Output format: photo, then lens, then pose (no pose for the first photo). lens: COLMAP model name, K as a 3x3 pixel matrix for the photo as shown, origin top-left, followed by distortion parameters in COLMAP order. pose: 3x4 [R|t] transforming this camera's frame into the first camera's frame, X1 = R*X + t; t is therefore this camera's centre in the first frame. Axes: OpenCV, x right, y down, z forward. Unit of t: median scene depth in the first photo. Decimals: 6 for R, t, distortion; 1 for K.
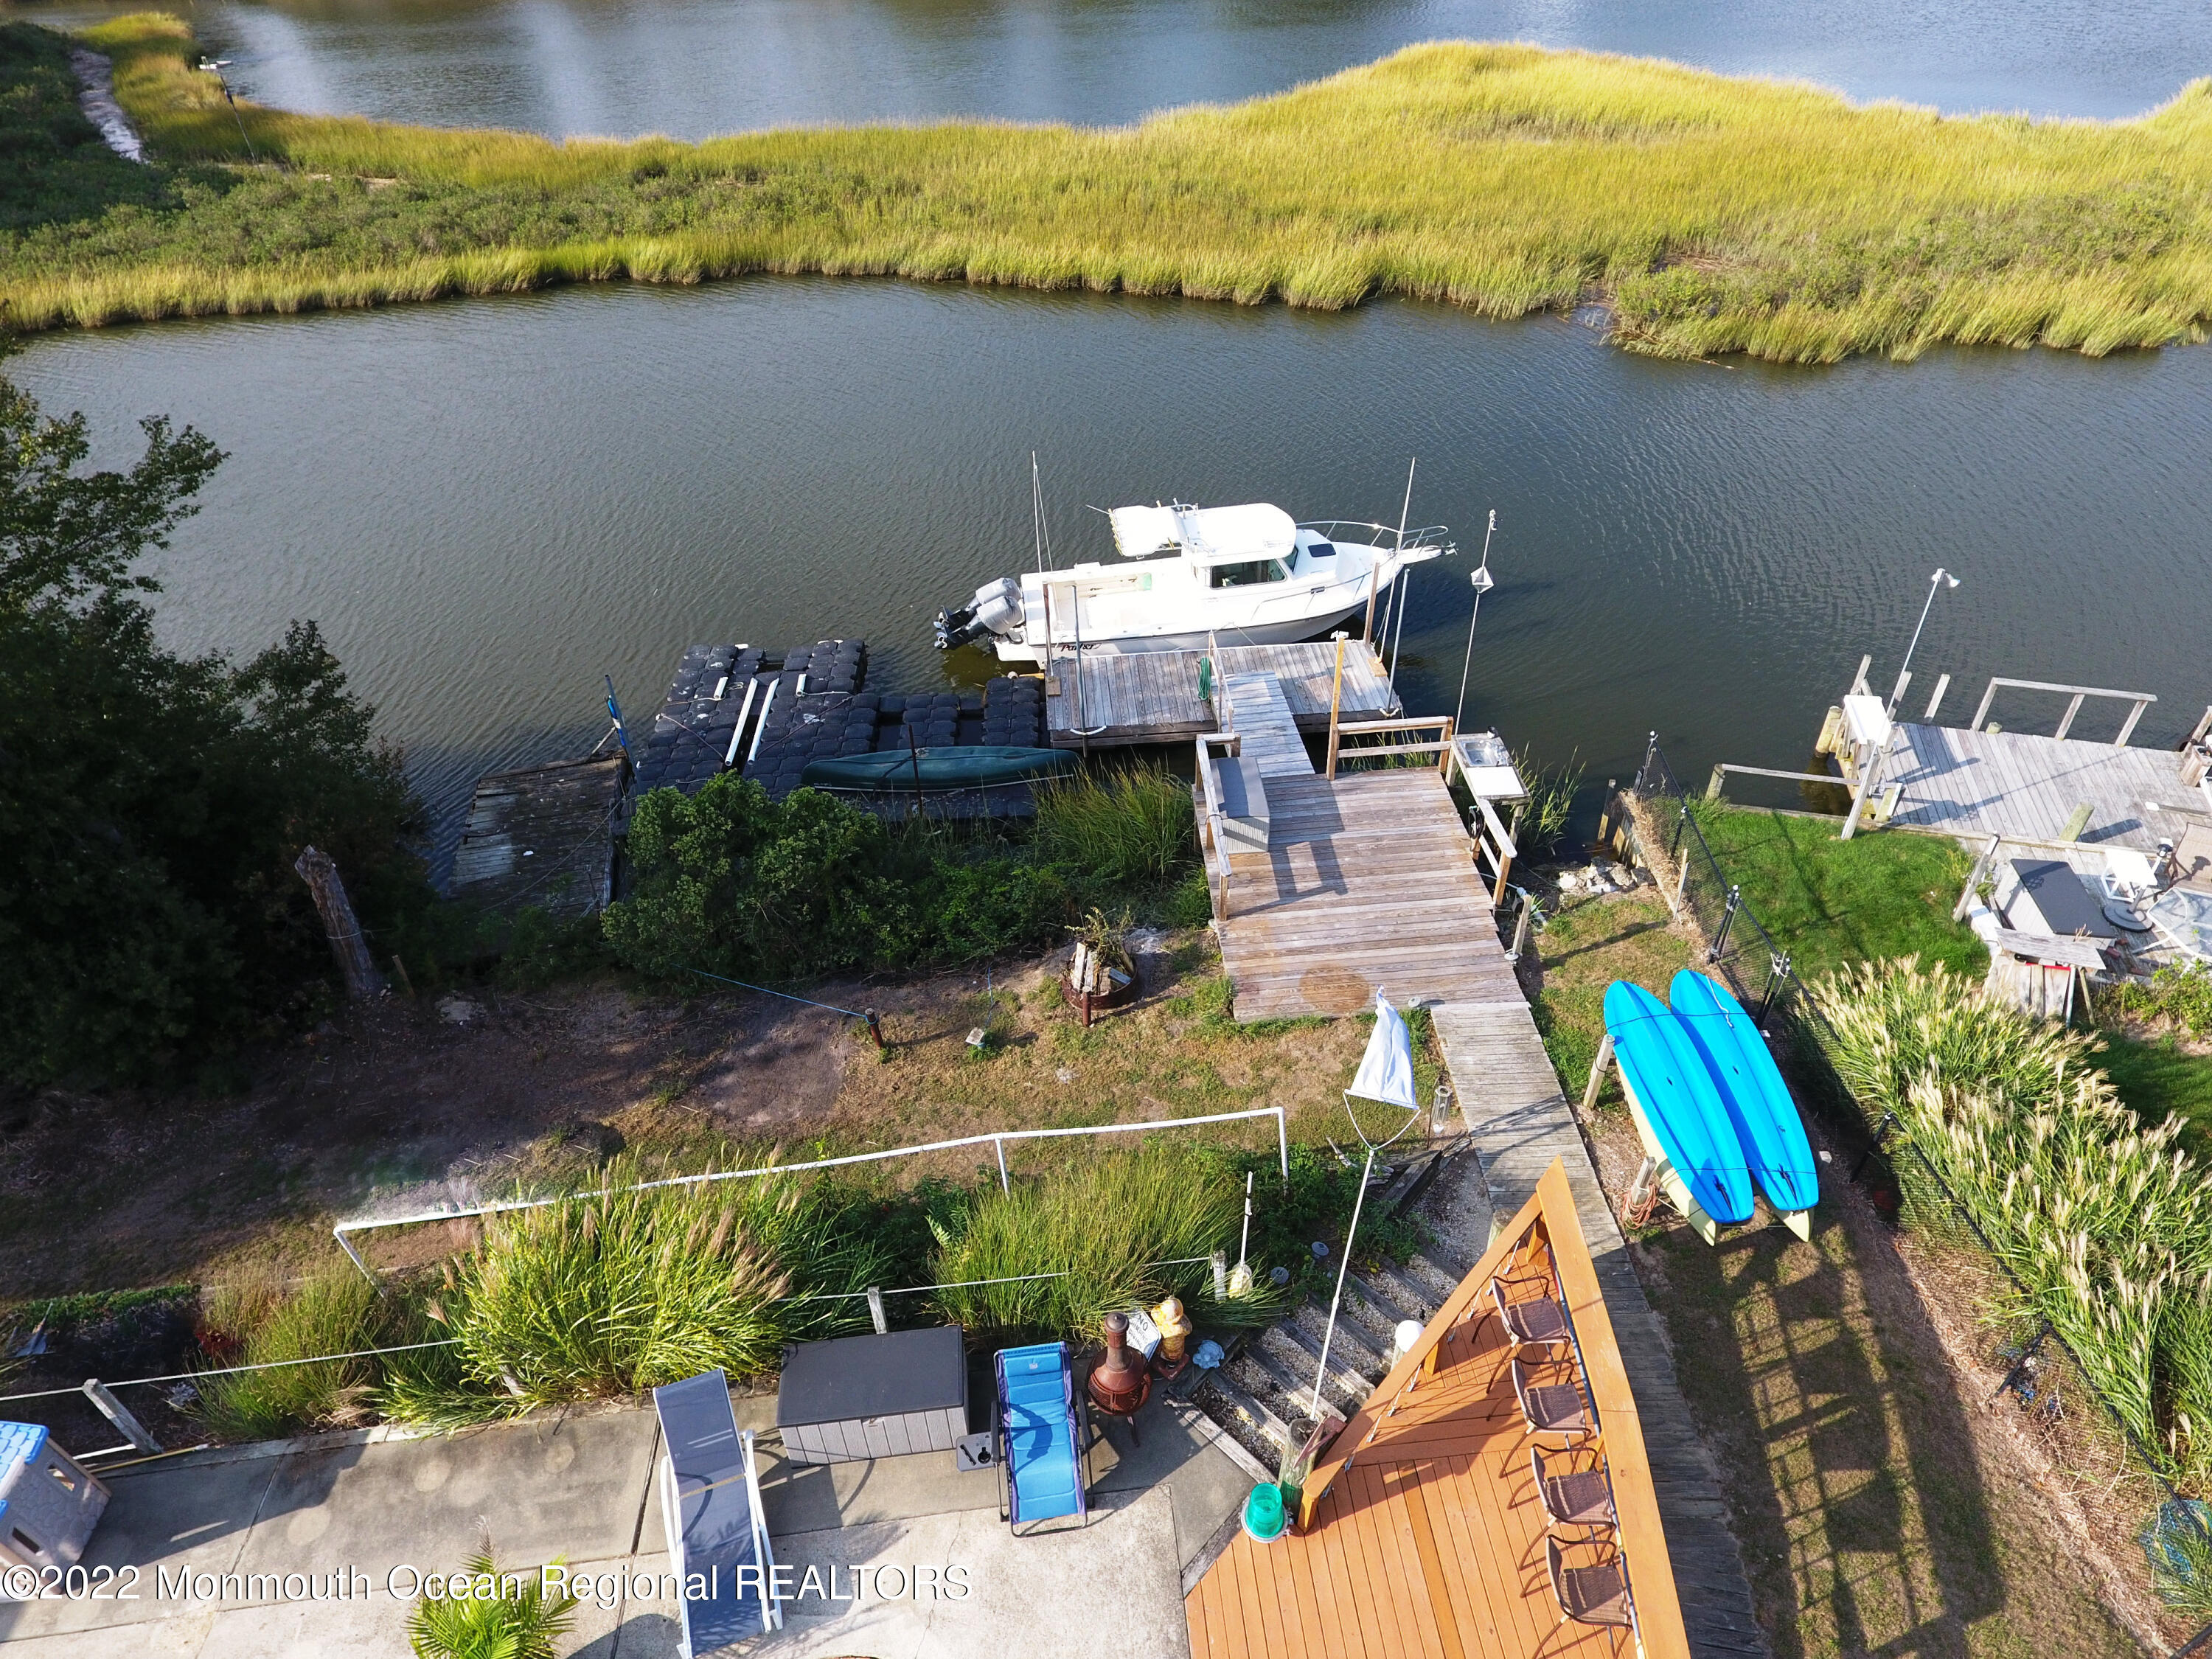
lens RADIAL K [[1277.1, 0, 1106.0], [0, 1277.1, 829.5], [0, 0, 1]] dist [-0.002067, -0.002175]
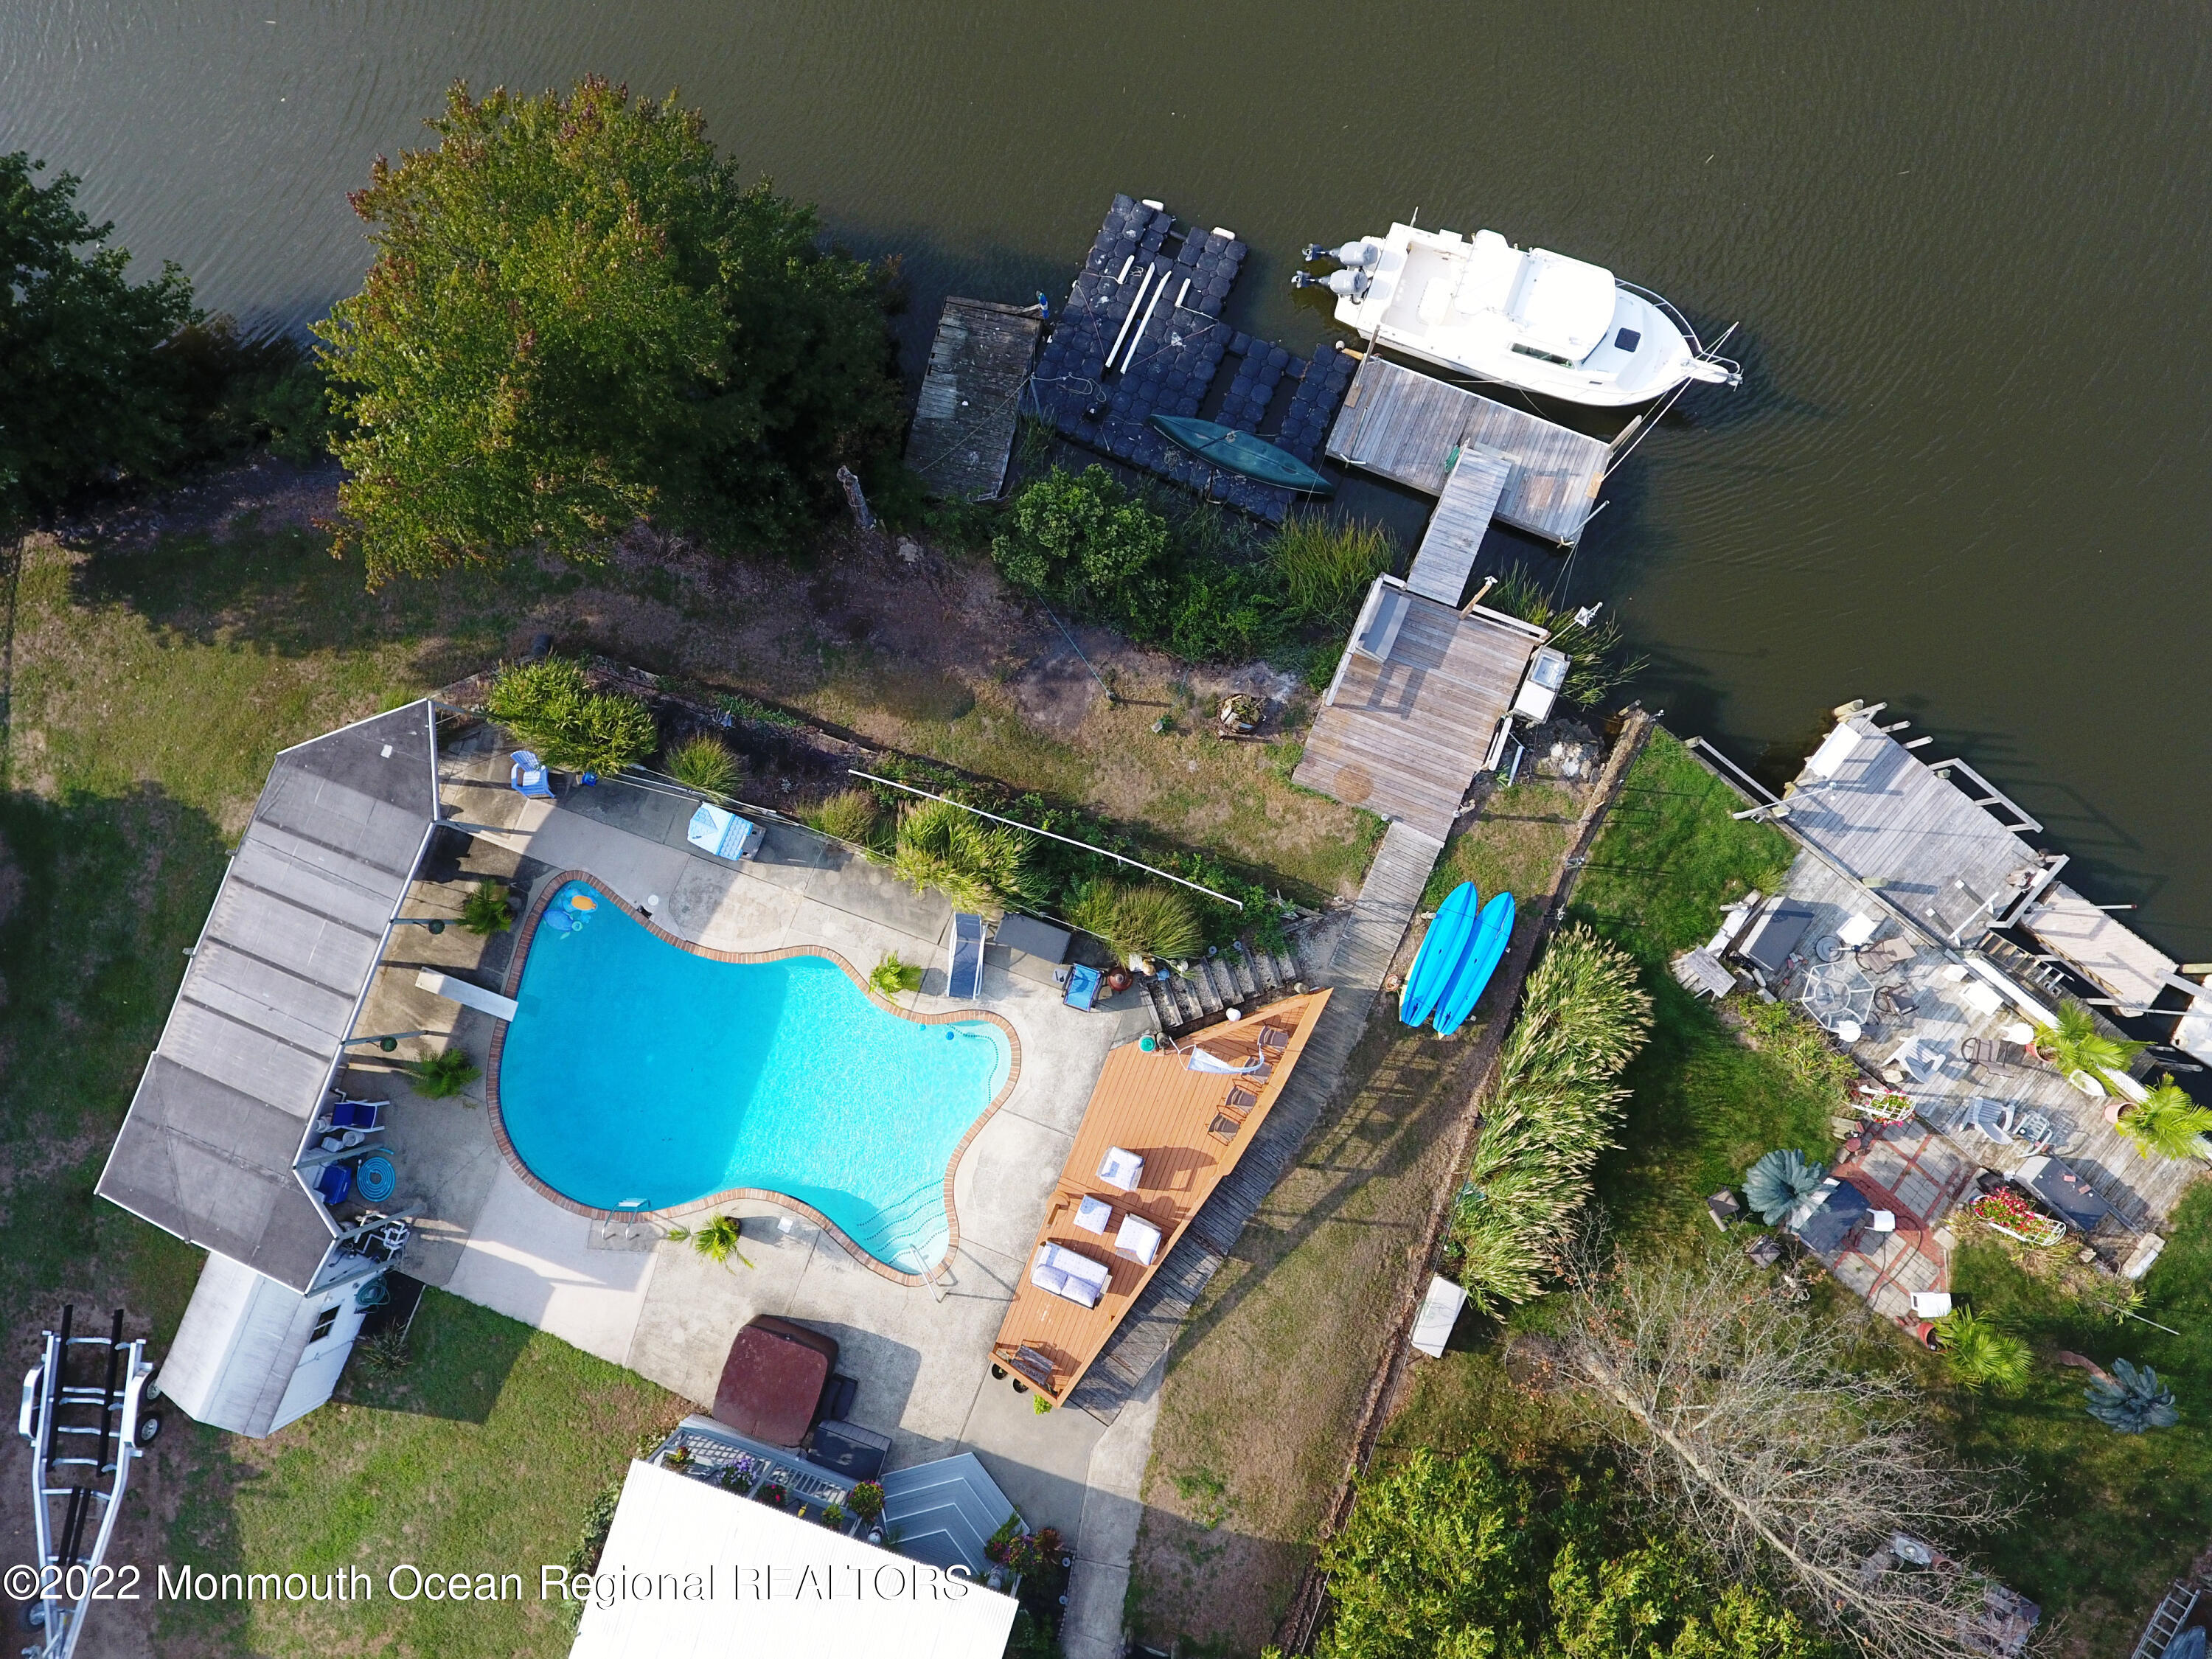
lens RADIAL K [[1277.1, 0, 1106.0], [0, 1277.1, 829.5], [0, 0, 1]] dist [-0.002067, -0.002175]
pose [[0.897536, 0.433999, -0.077935, 0.035163], [-0.251543, 0.649121, 0.717891, -0.940721], [0.362153, -0.624729, 0.691779, -0.349945]]
